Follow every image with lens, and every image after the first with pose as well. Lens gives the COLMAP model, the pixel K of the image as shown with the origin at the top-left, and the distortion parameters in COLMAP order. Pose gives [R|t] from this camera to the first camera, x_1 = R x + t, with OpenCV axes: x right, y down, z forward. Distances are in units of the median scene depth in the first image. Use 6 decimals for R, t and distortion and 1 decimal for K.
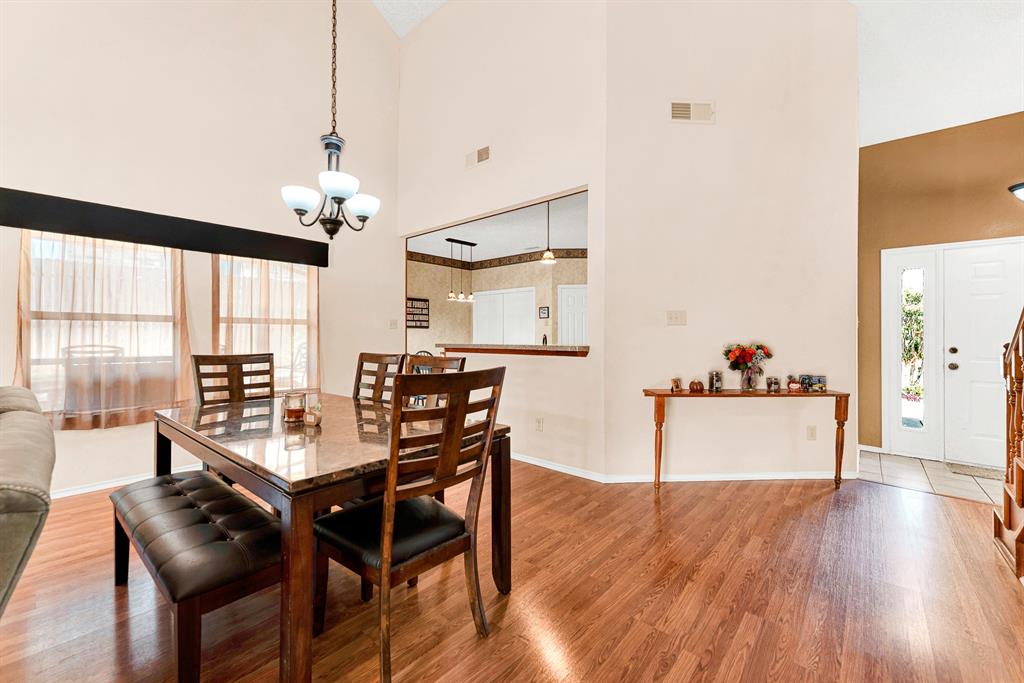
lens RADIAL K [[413.4, 0, 512.8], [0, 413.4, 338.6], [0, 0, 1]] dist [-0.002507, -0.000061]
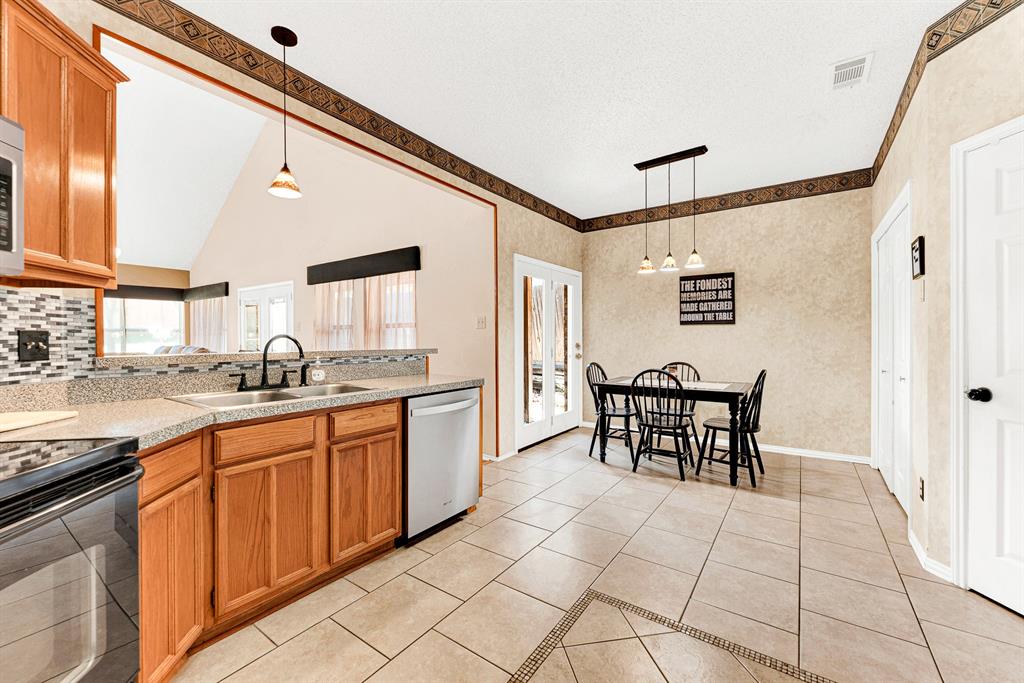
lens RADIAL K [[413.4, 0, 511.9], [0, 413.4, 338.7], [0, 0, 1]] dist [-0.002507, -0.000061]
pose [[0.091223, 0.002095, -0.995828, 0.373065], [-0.003386, 0.999993, 0.001794, -0.005042], [0.995825, 0.003208, 0.091230, 0.736781]]
